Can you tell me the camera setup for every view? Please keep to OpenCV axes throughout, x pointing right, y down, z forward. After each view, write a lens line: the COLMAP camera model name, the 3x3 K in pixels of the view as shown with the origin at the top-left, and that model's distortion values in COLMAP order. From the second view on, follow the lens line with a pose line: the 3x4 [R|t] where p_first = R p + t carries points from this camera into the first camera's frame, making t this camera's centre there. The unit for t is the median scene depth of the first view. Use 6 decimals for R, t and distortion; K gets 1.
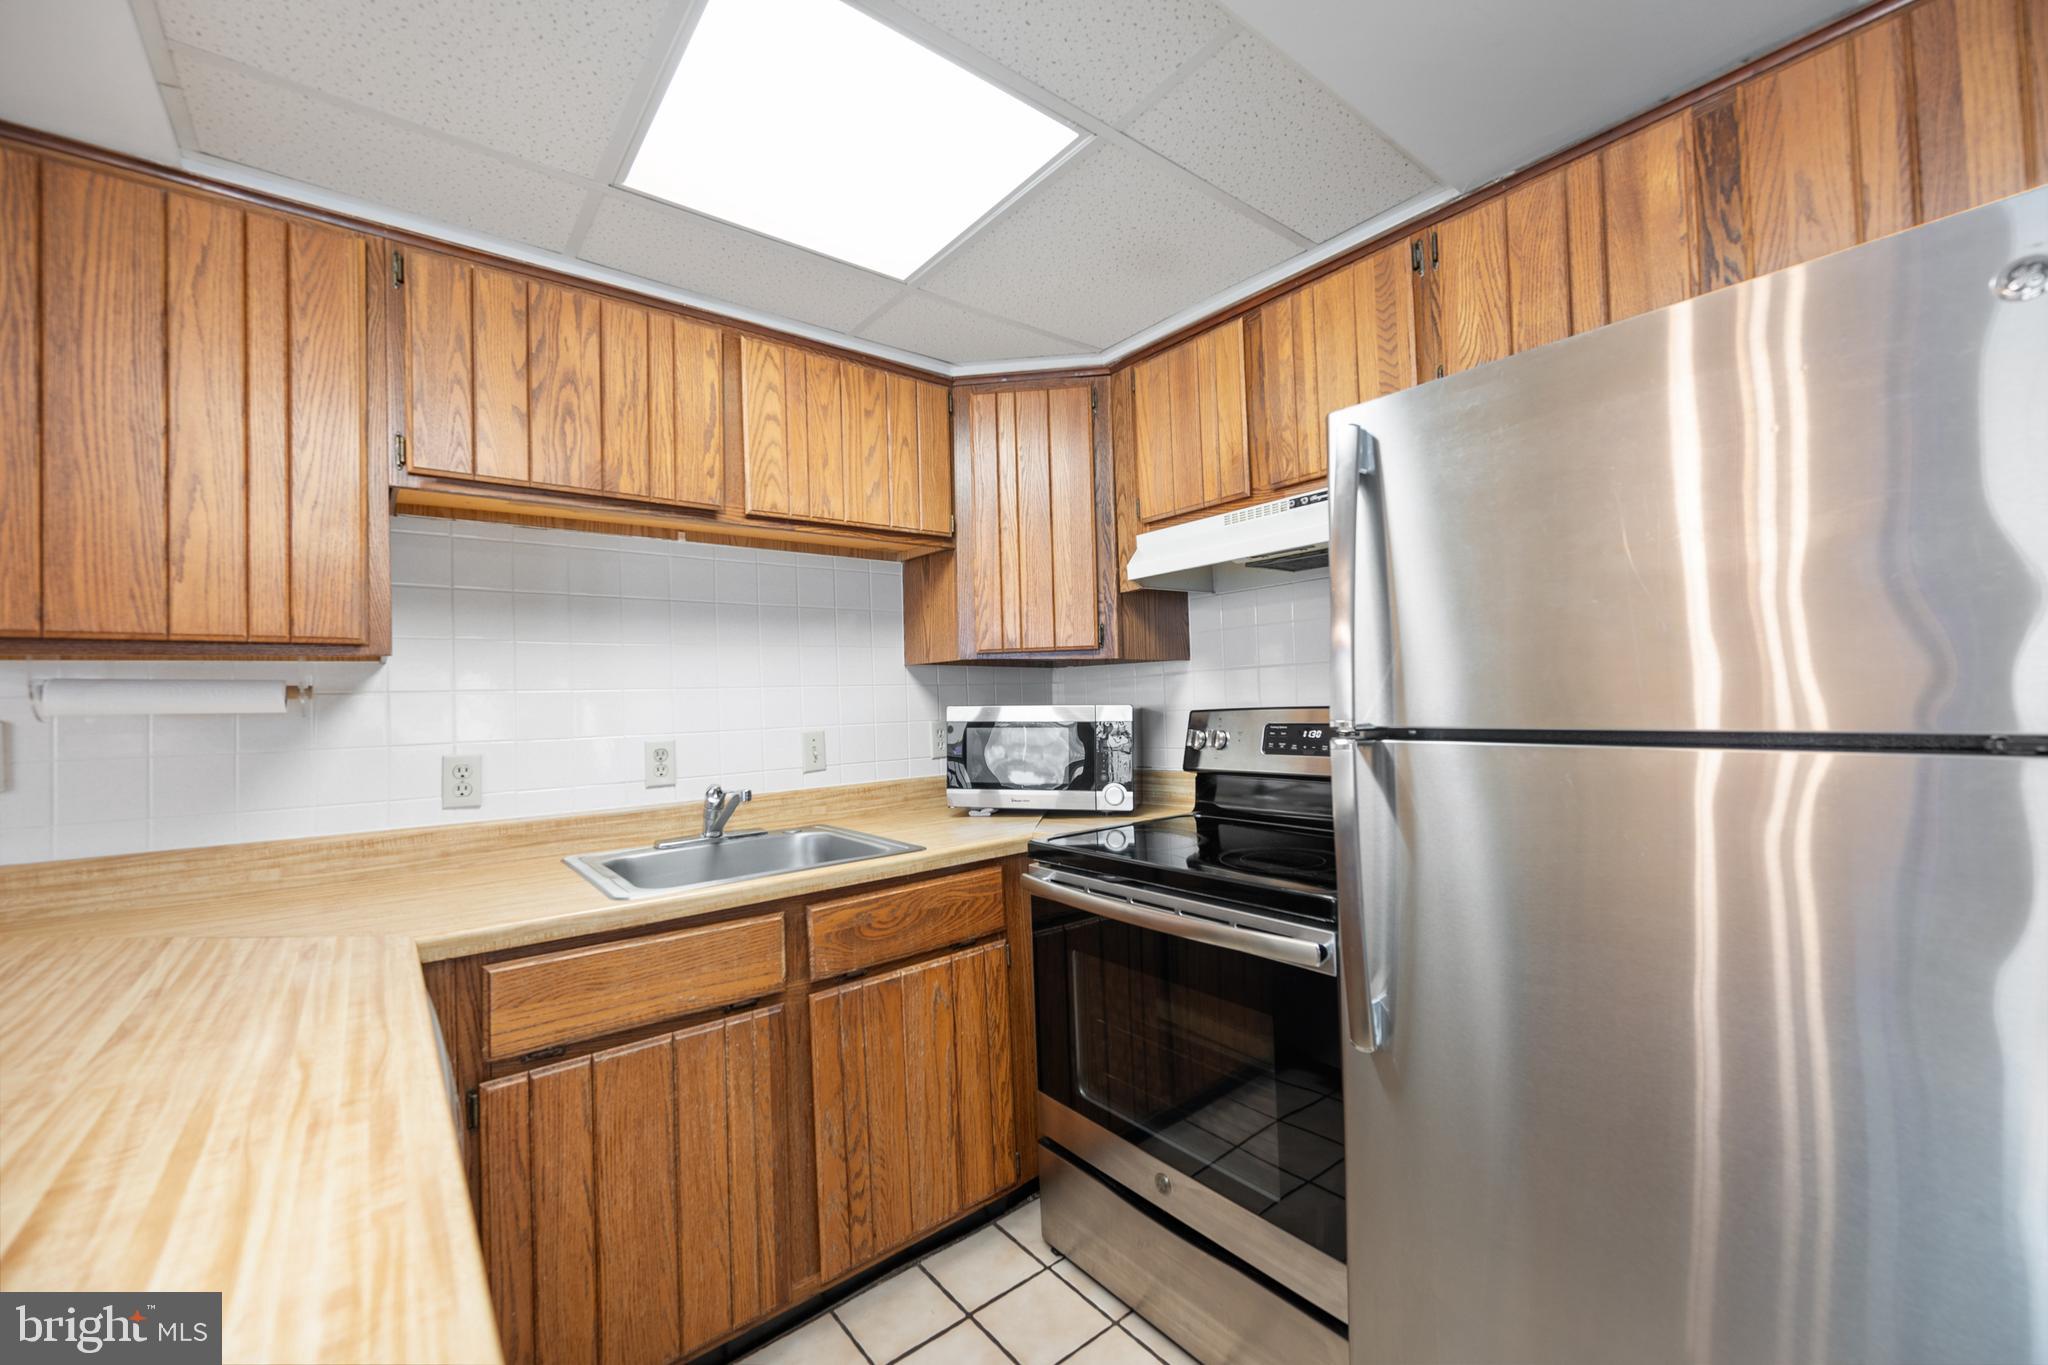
lens RADIAL K [[805.8, 0, 1021.8], [0, 805.8, 687.9], [0, 0, 1]] dist [0.000382, -0.000096]
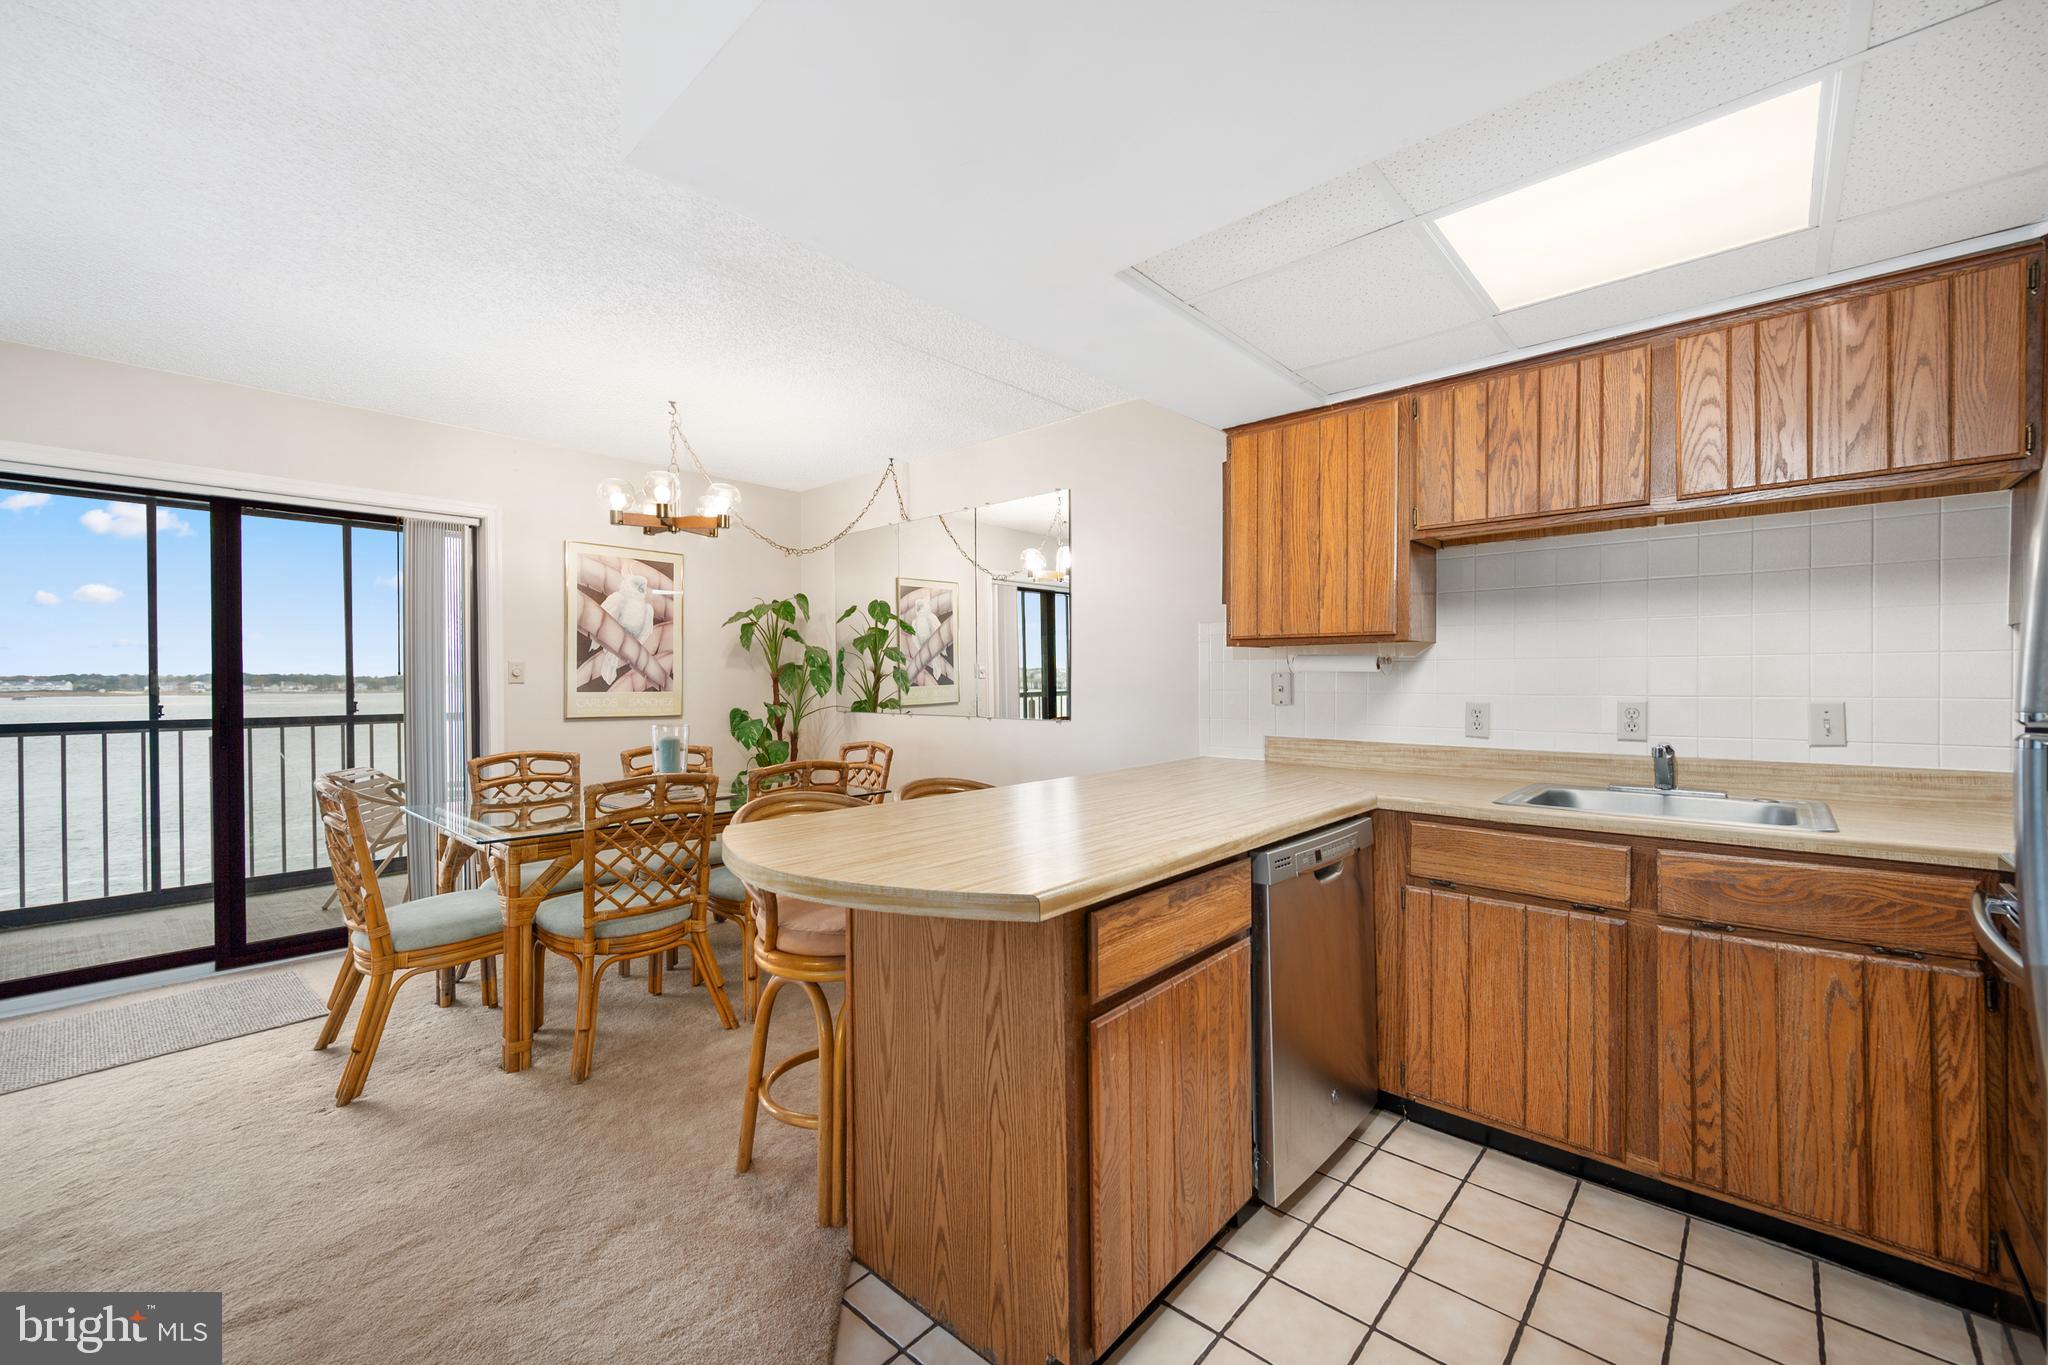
lens RADIAL K [[821.1, 0, 1024.0], [0, 821.1, 682.5], [0, 0, 1]] dist [0.000744, -0.000027]
pose [[0.155417, 0.034174, -0.987258, 0.646565], [0.014711, 0.999211, 0.036904, -0.020749], [0.987739, -0.020259, 0.154791, -0.064991]]
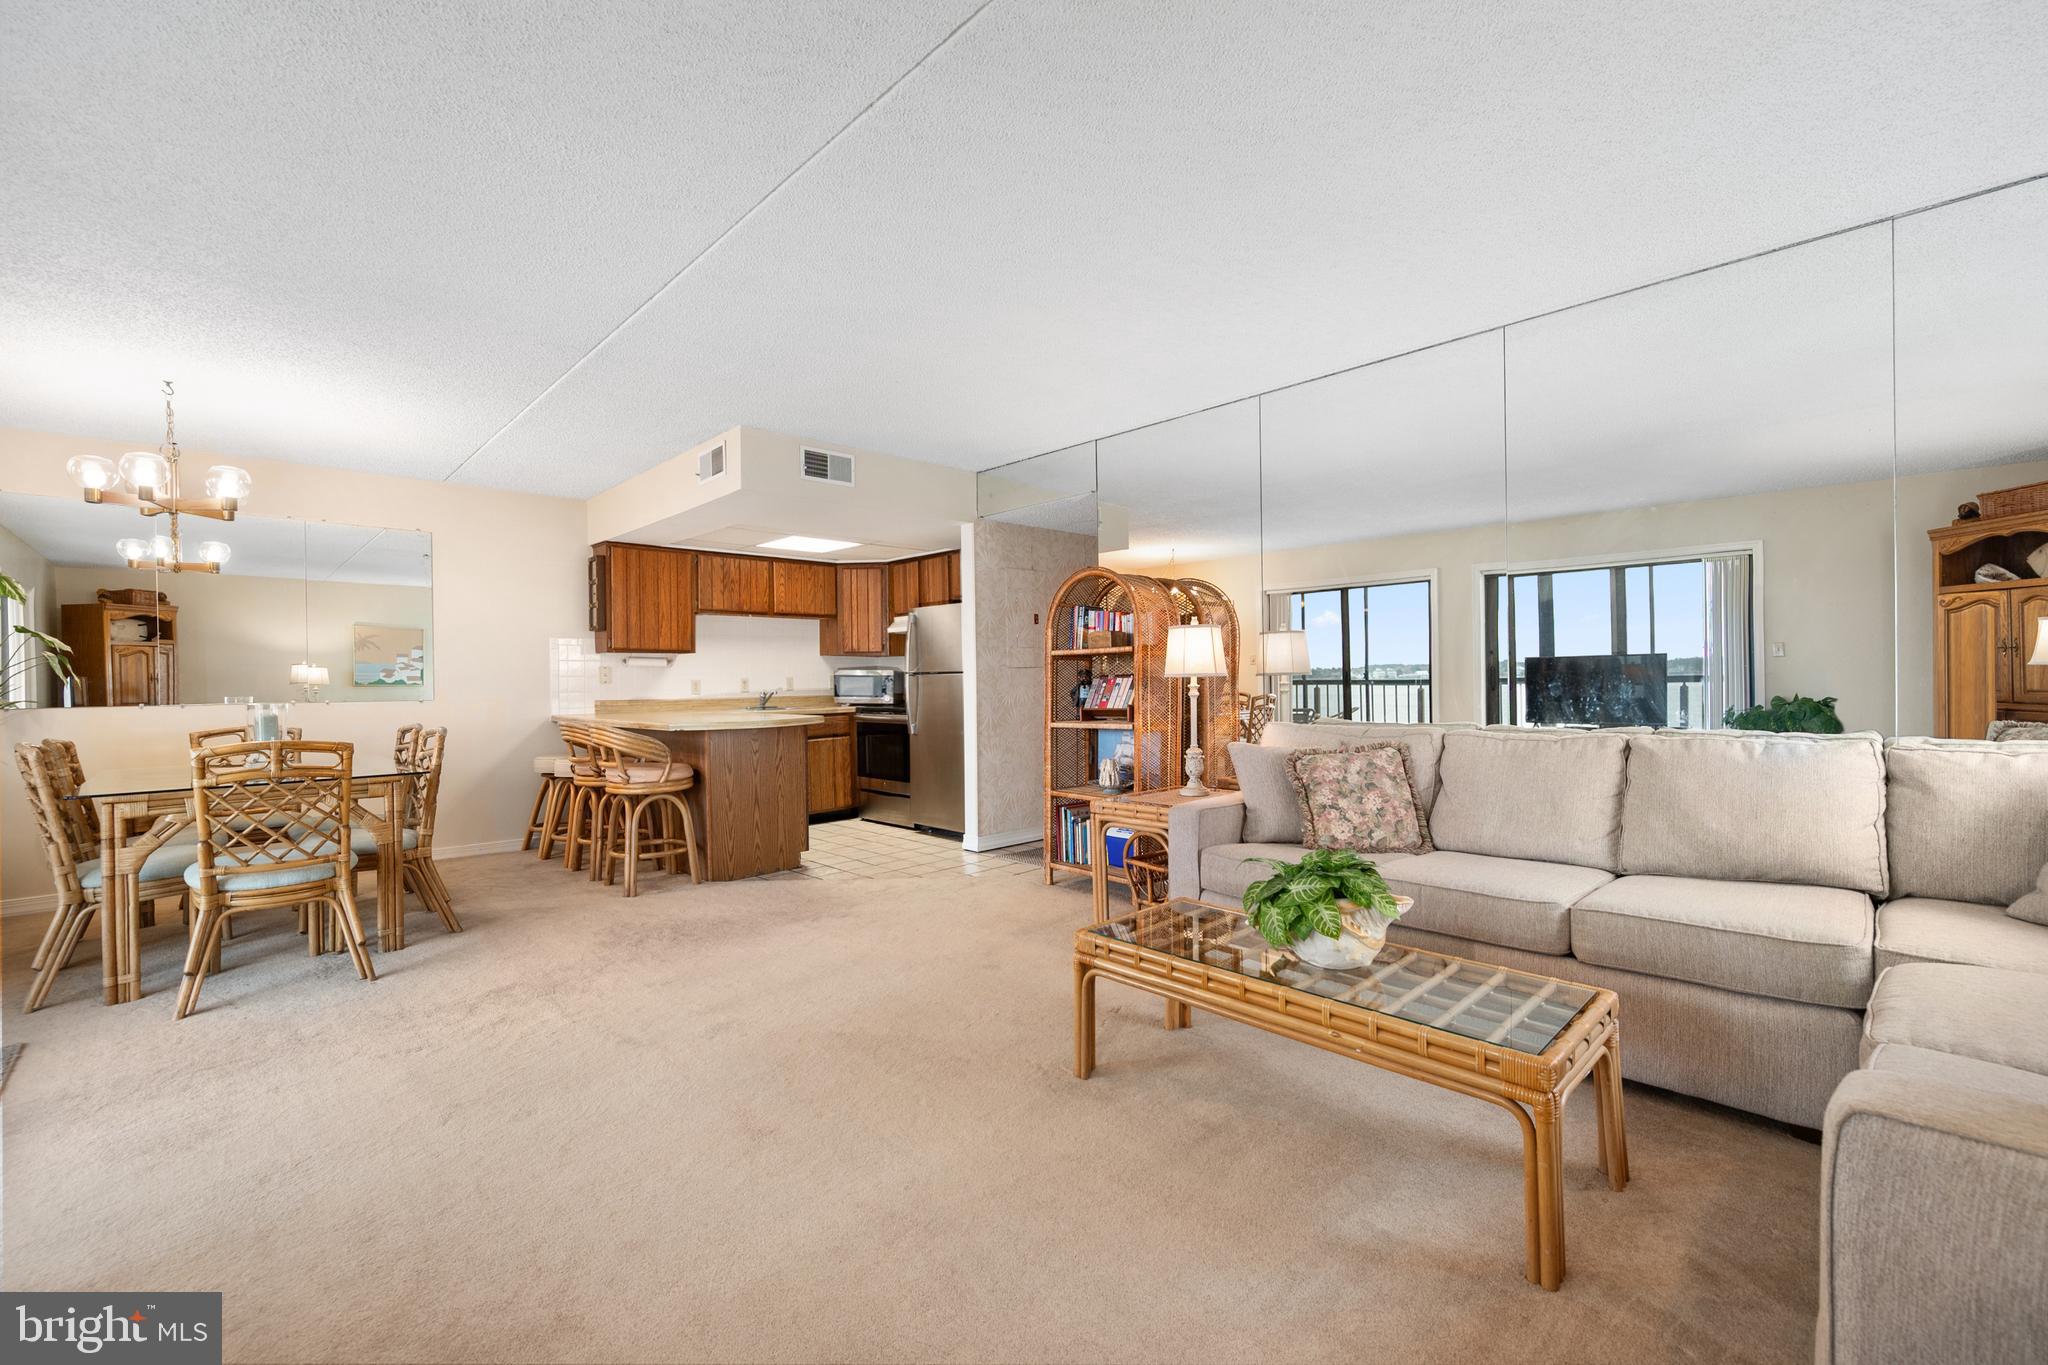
lens RADIAL K [[860.6, 0, 1030.8], [0, 860.6, 689.0], [0, 0, 1]] dist [-0.001671, -0.000121]
pose [[0.994094, 0.013600, 0.107663, 0.369760], [-0.015977, 0.999647, 0.021241, 0.017769], [-0.107336, -0.022835, 0.993961, -2.865496]]
